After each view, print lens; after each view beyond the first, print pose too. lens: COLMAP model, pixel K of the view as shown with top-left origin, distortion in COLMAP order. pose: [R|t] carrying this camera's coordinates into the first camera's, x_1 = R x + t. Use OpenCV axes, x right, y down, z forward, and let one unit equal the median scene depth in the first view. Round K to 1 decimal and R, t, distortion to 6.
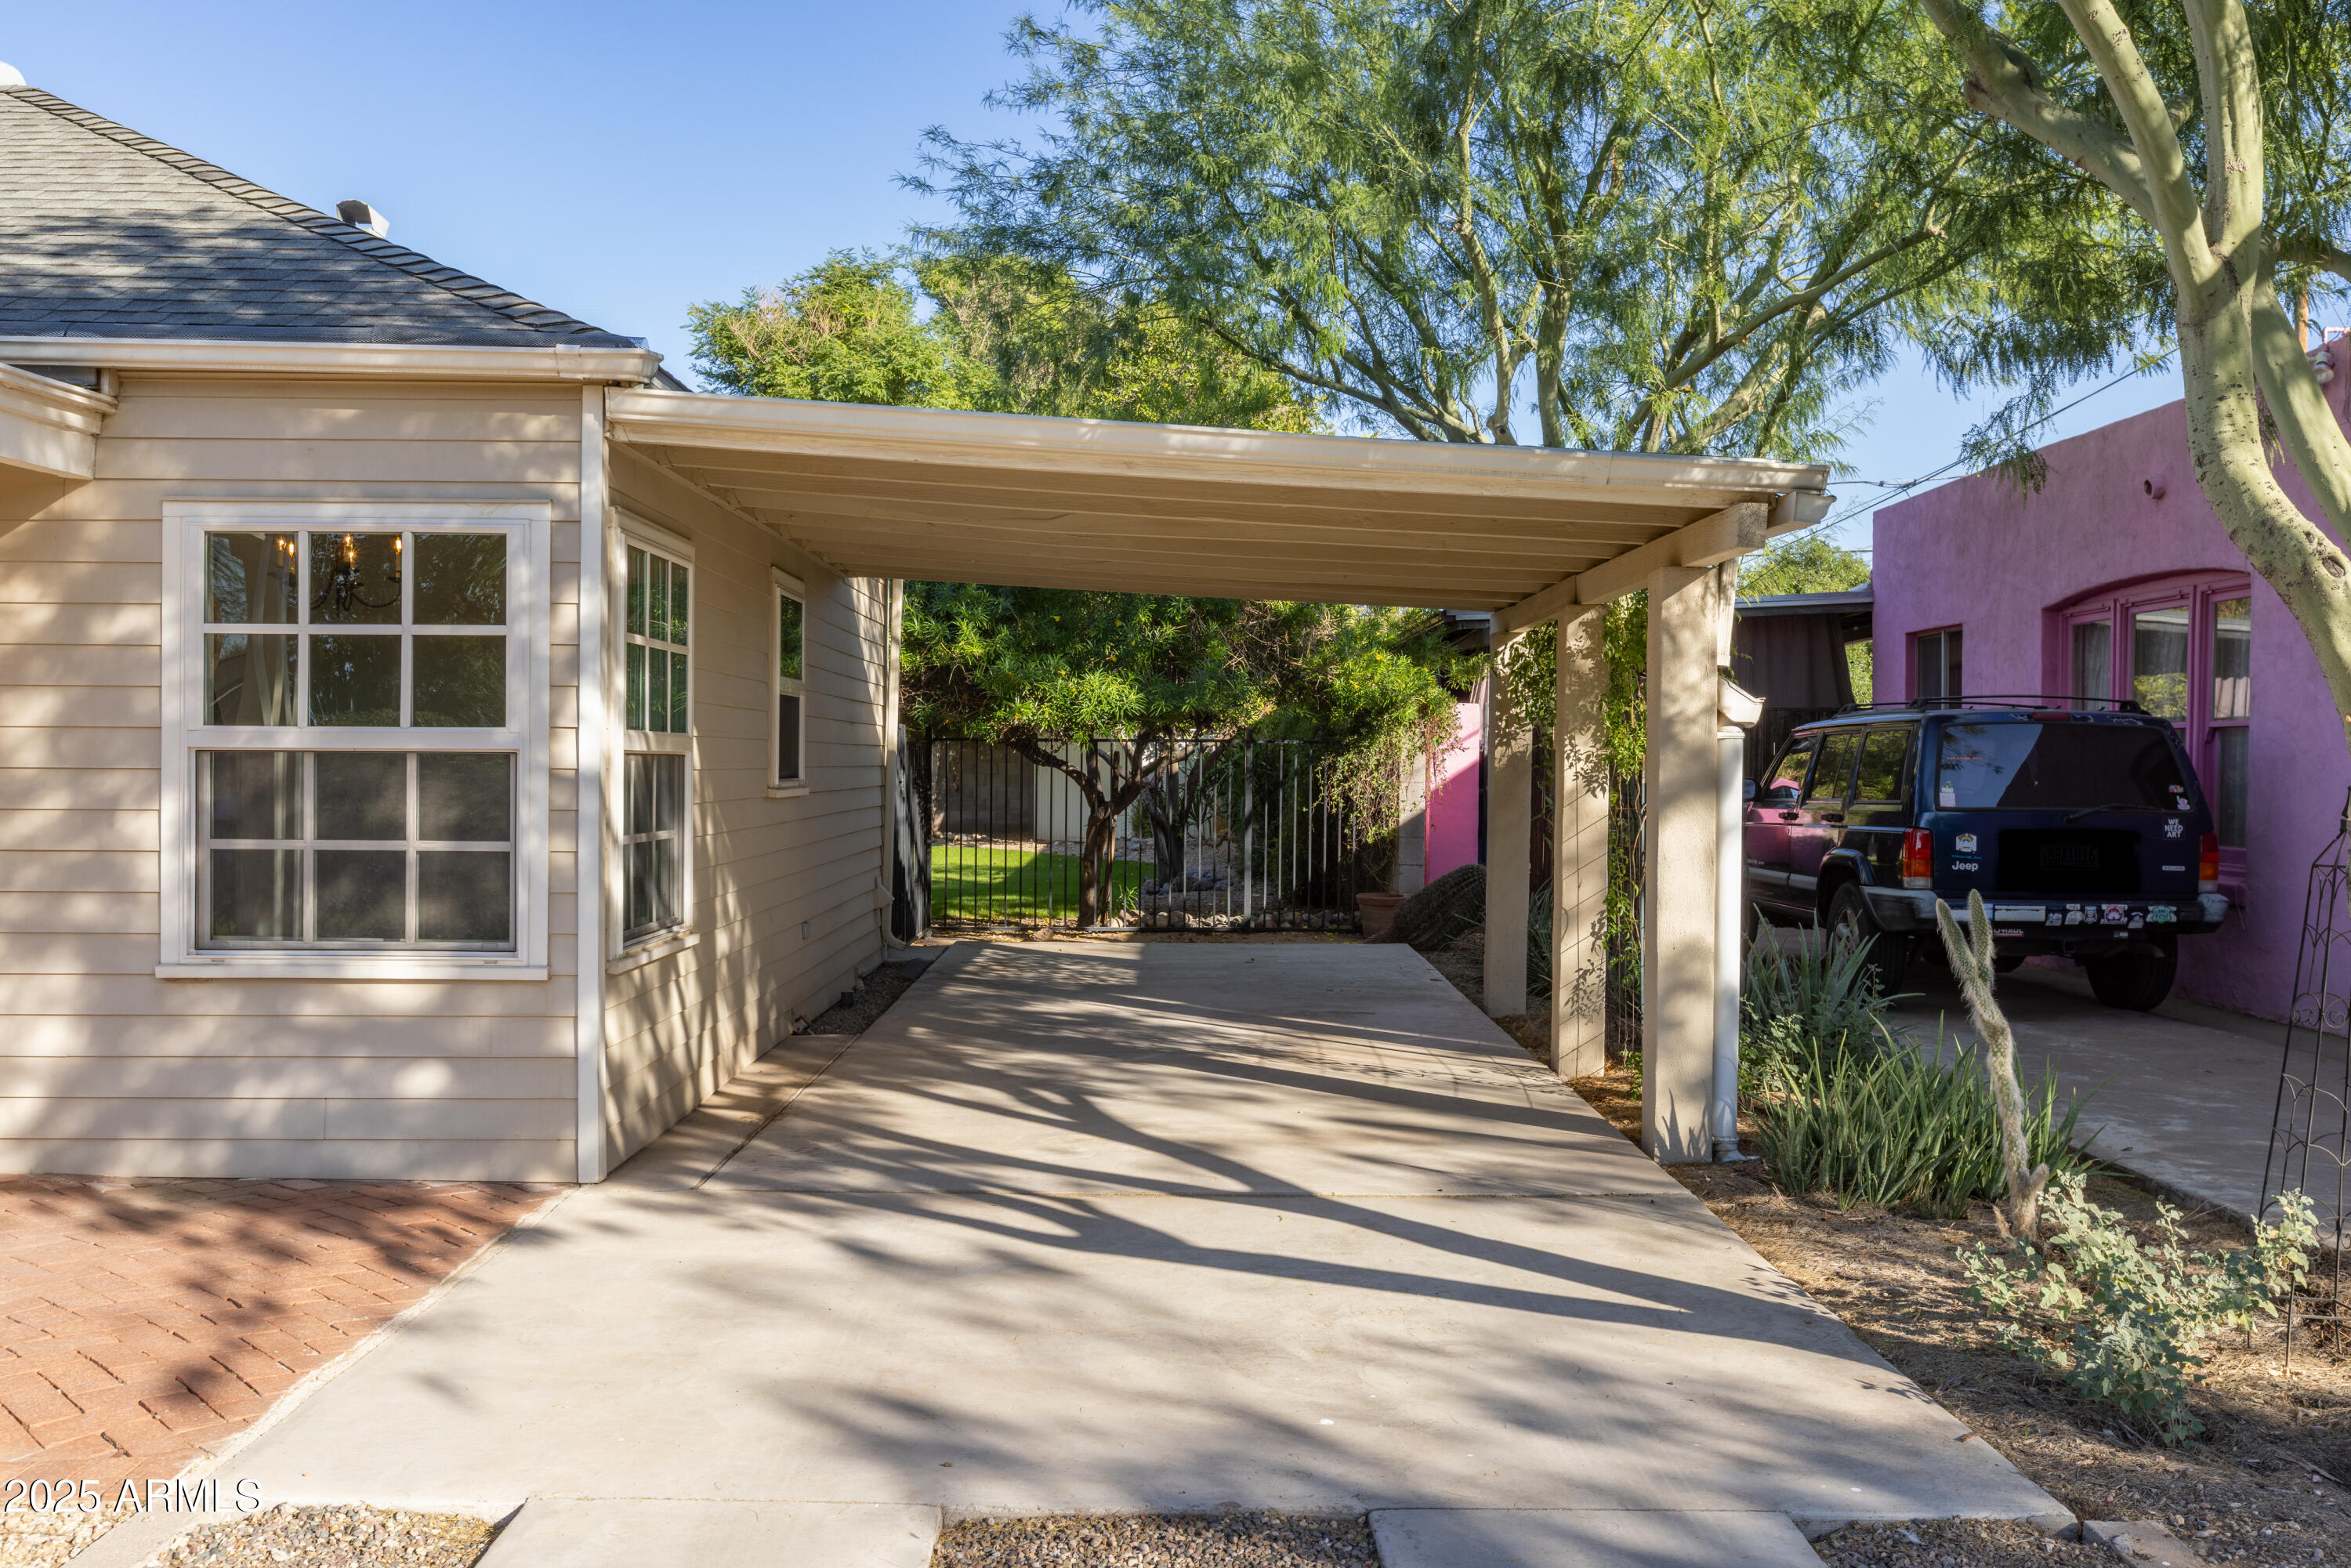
lens RADIAL K [[2216.4, 0, 1174.5], [0, 2216.4, 785.0], [0, 0, 1]] dist [-0.009285, 0.000000]
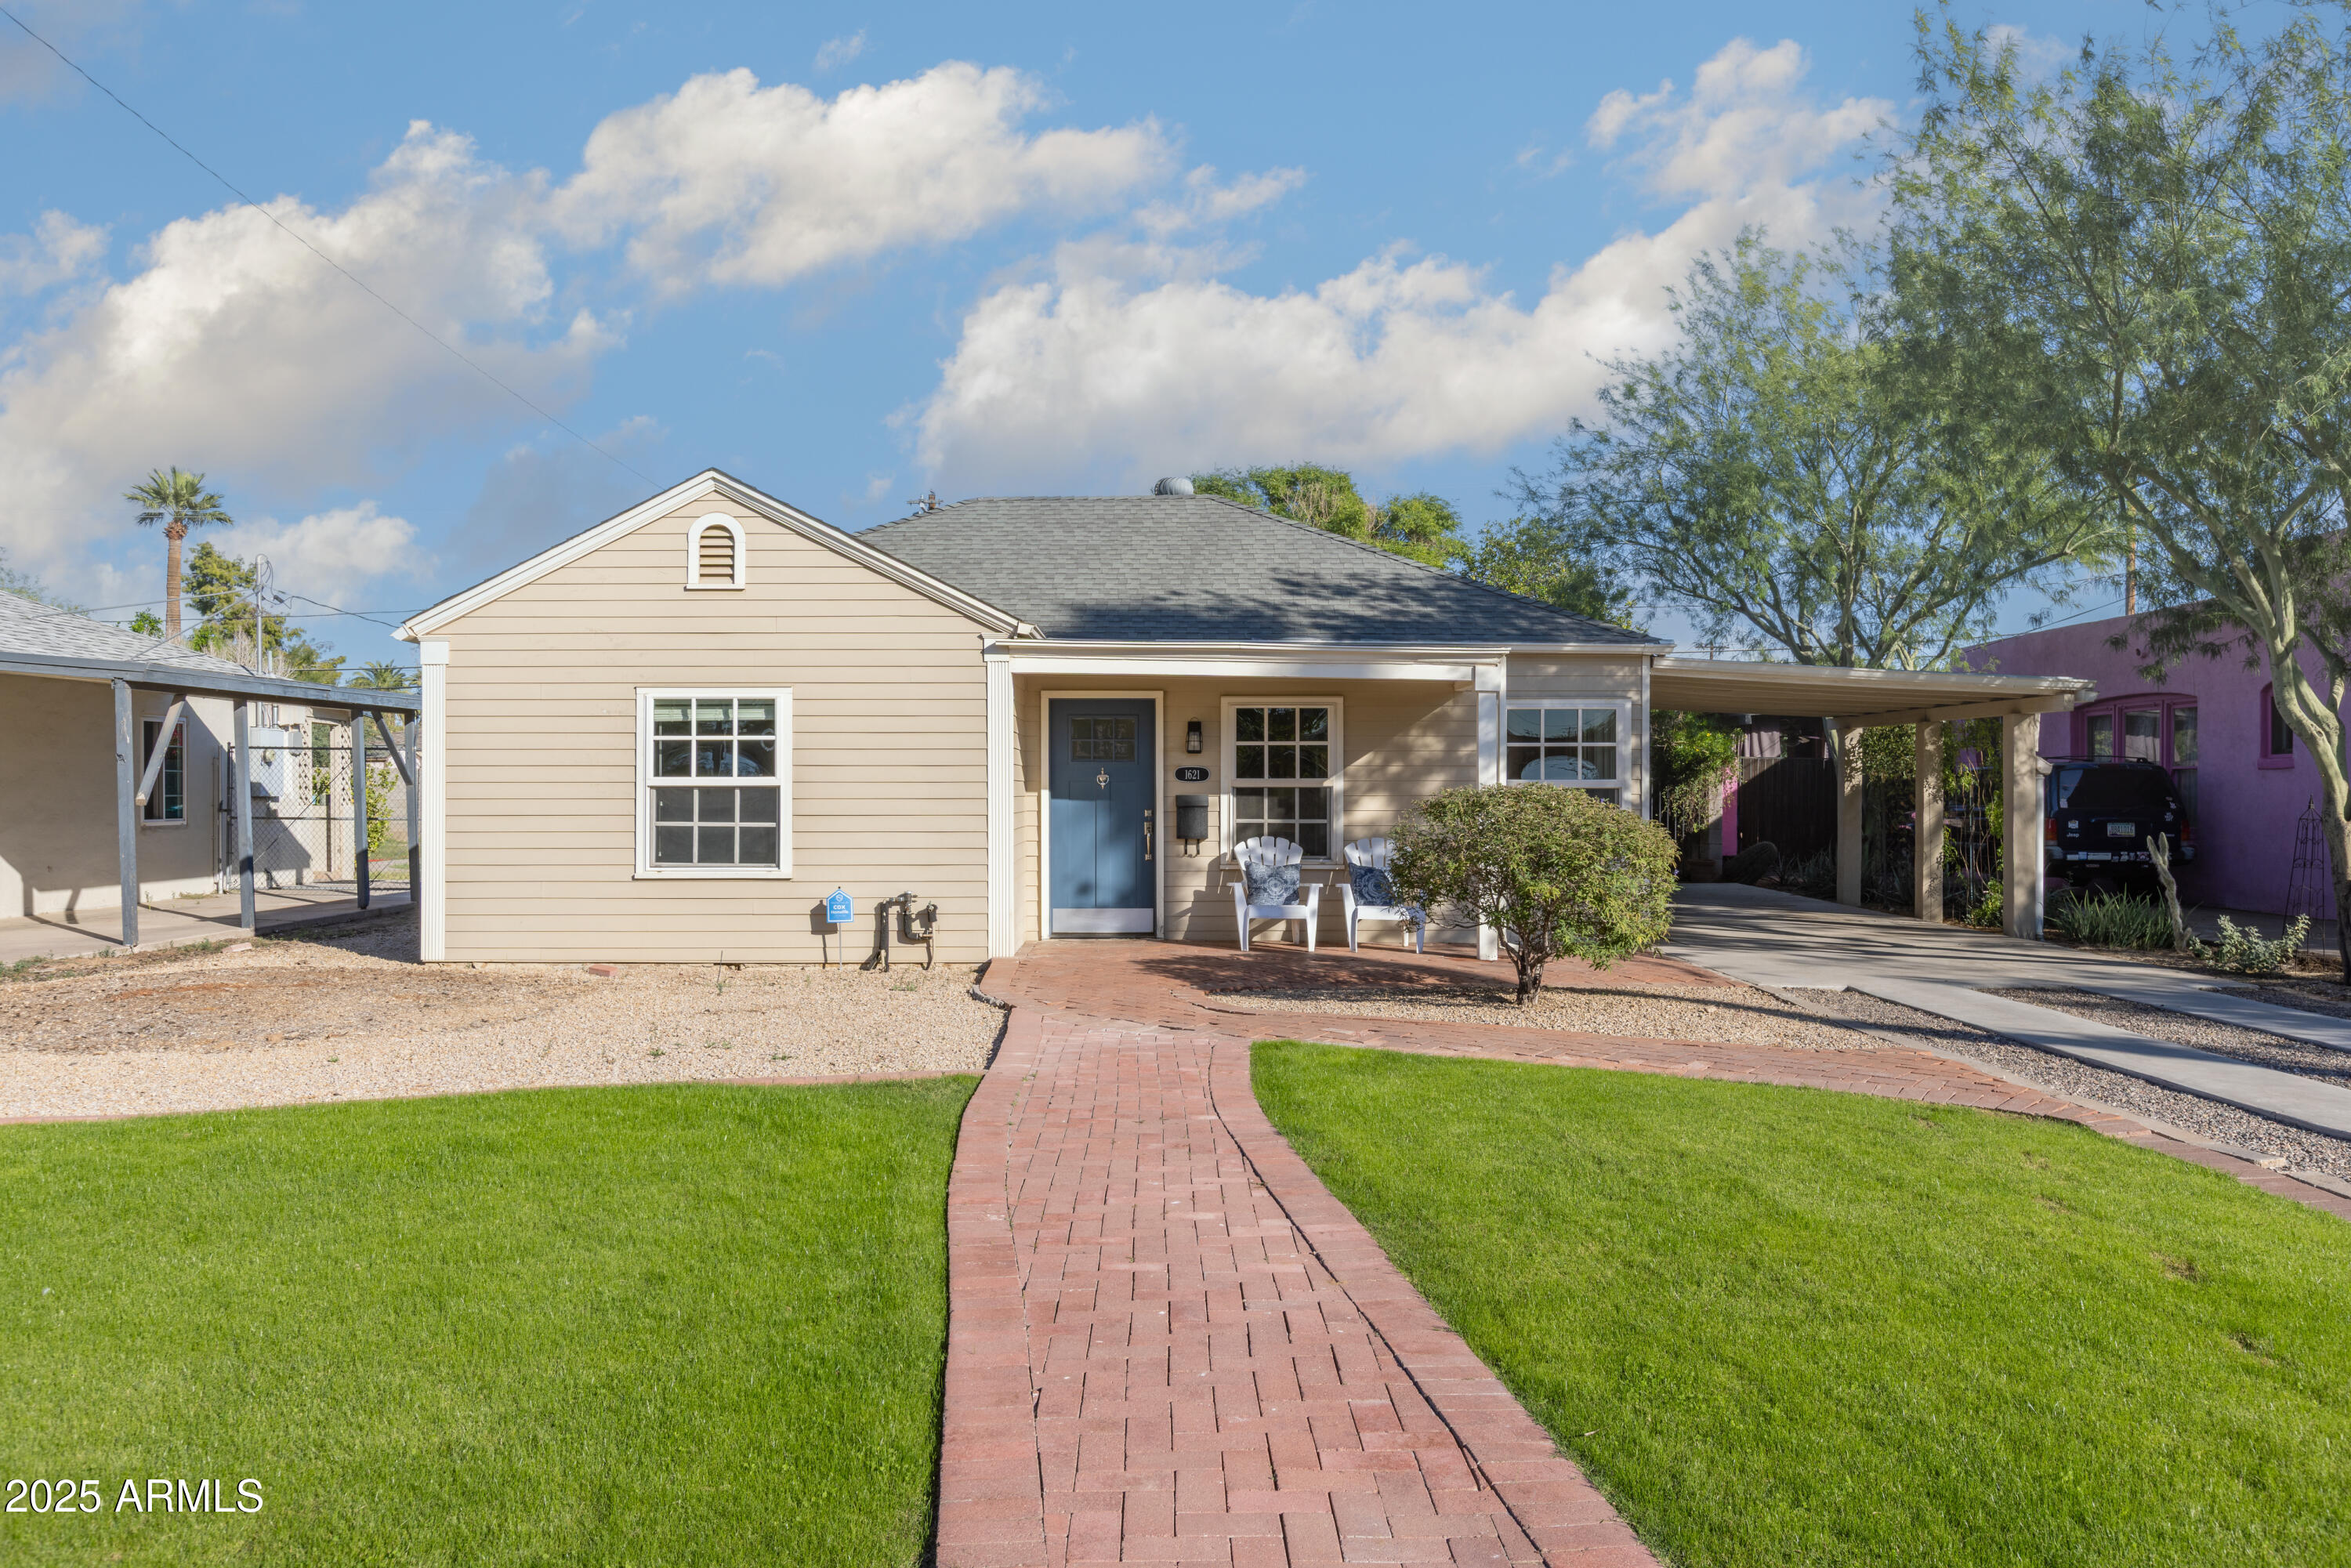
lens RADIAL K [[1769.6, 0, 1177.5], [0, 1769.6, 783.6], [0, 0, 1]] dist [-0.004796, -0.001840]
pose [[0.999916, -0.010739, 0.007311, -0.539387], [0.010830, 0.999864, -0.012465, -0.002166], [-0.007176, 0.012543, 0.999896, -0.737263]]
